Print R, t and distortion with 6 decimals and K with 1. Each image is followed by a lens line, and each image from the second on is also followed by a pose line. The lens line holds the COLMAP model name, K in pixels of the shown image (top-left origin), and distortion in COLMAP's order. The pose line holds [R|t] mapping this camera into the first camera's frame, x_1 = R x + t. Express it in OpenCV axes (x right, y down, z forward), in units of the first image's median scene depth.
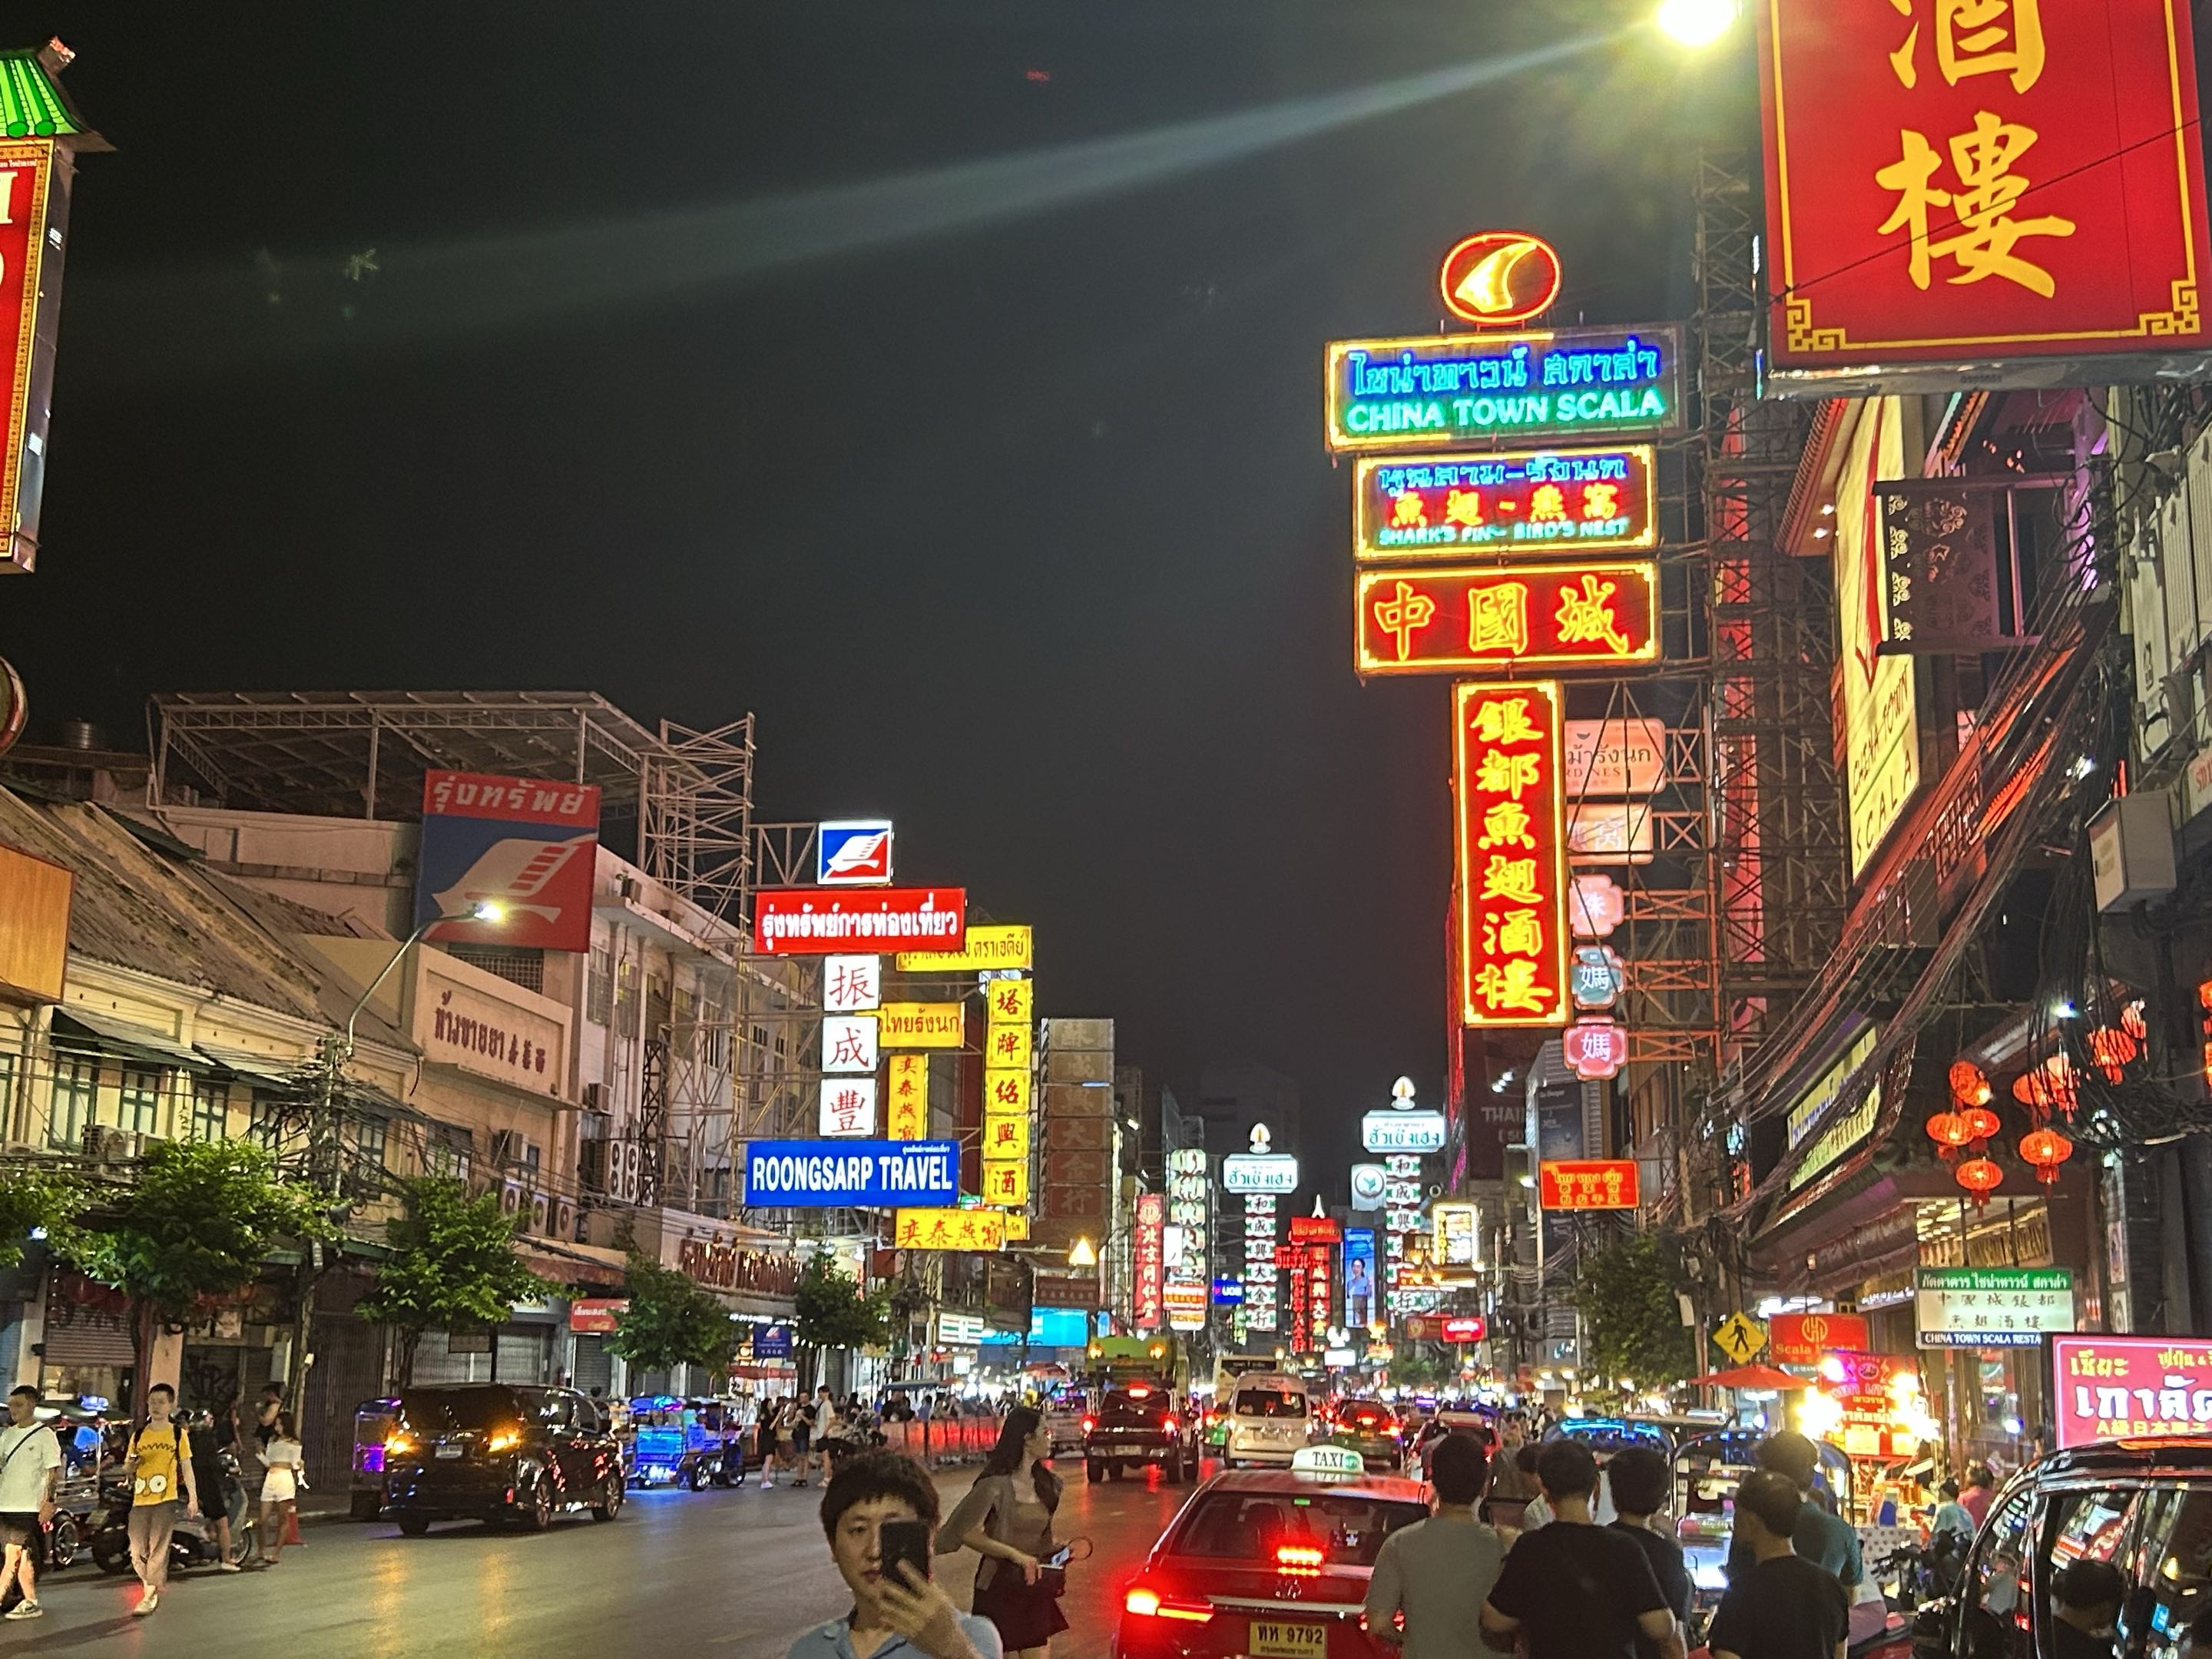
lens RADIAL K [[2391.2, 0, 1106.0], [0, 2391.2, 829.5], [0, 0, 1]] dist [0.204591, -0.900347]
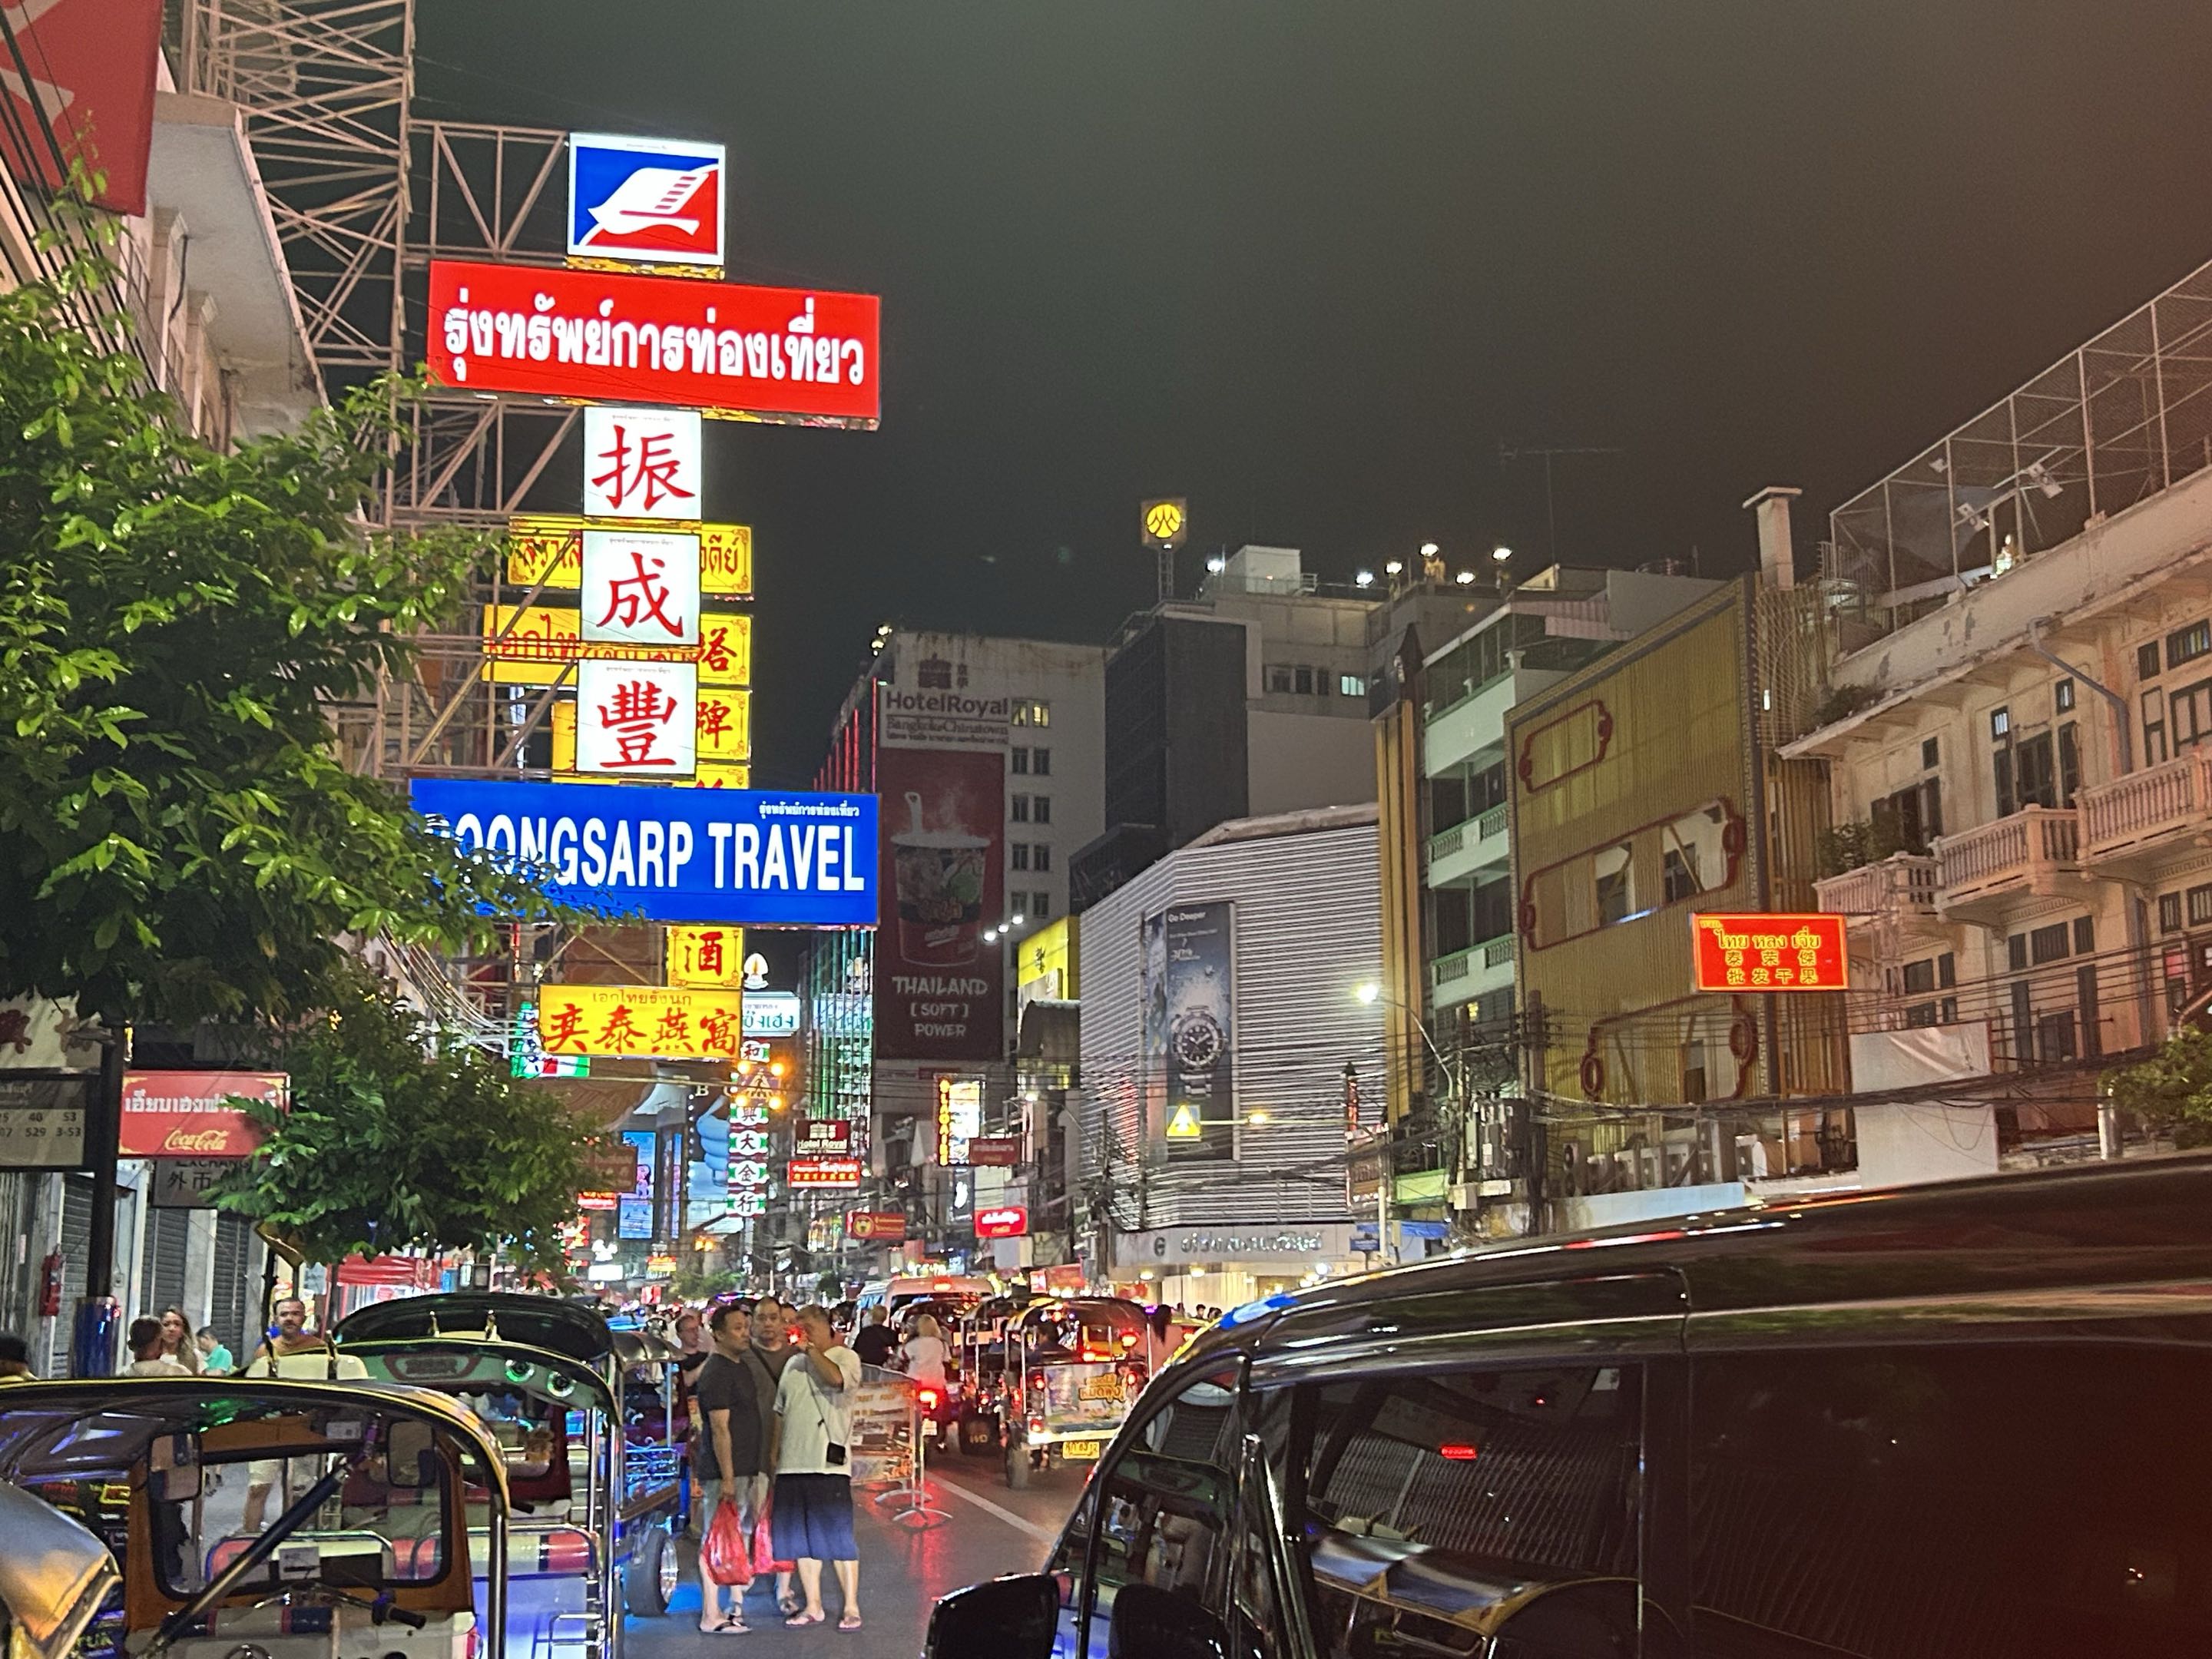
lens RADIAL K [[2391.2, 0, 1106.0], [0, 2391.2, 829.5], [0, 0, 1]] dist [0.204591, -0.900347]
pose [[0.945543, 0.045368, 0.322320, -0.169304], [-0.056212, 0.998120, 0.024414, 0.118973], [-0.320606, -0.041203, 0.946316, 0.511828]]
